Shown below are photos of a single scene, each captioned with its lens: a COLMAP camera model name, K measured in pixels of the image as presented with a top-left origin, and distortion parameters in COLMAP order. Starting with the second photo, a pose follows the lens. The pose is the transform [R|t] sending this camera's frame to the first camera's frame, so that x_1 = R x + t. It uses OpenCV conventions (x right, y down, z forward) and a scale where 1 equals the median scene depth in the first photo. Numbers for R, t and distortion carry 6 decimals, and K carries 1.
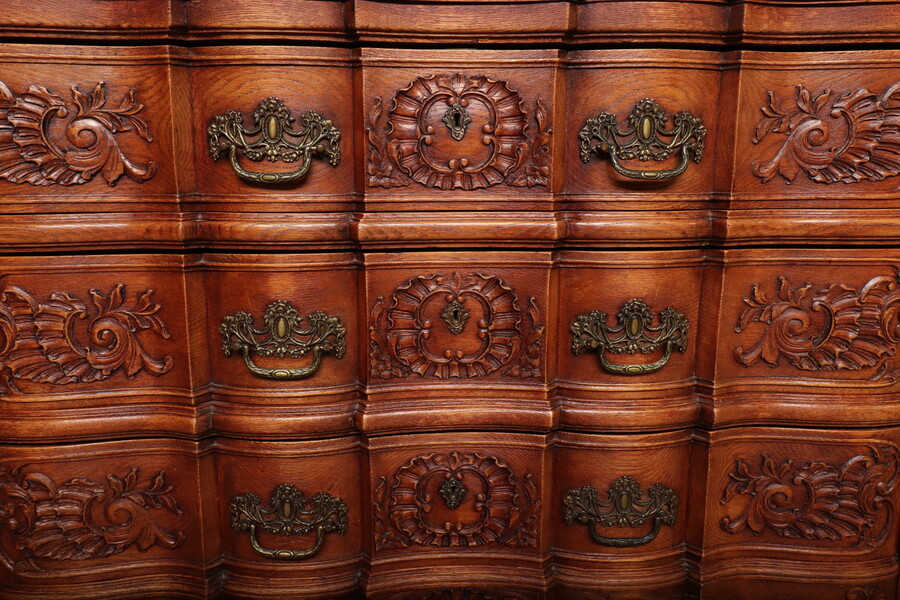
lens RADIAL K [[667.4, 0, 445.7], [0, 667.4, 299.6], [0, 0, 1]] dist [0.008493, -0.003800]
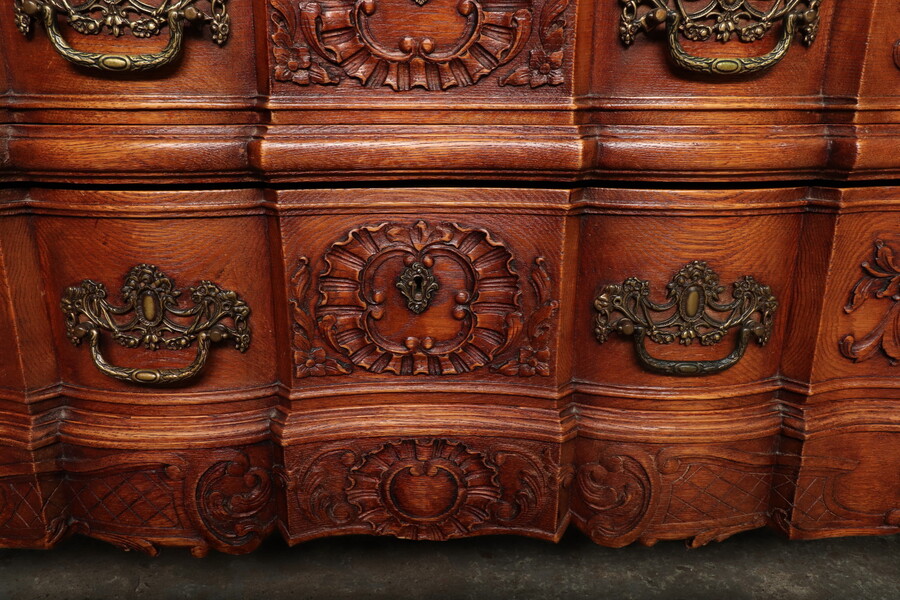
lens RADIAL K [[667.4, 0, 445.6], [0, 667.4, 299.3], [0, 0, 1]] dist [0.008493, -0.003800]
pose [[0.999877, 0.008778, -0.013024, 0.048926], [-0.007321, 0.994126, 0.107985, 0.251342], [0.013896, -0.107876, 0.994067, 0.407950]]
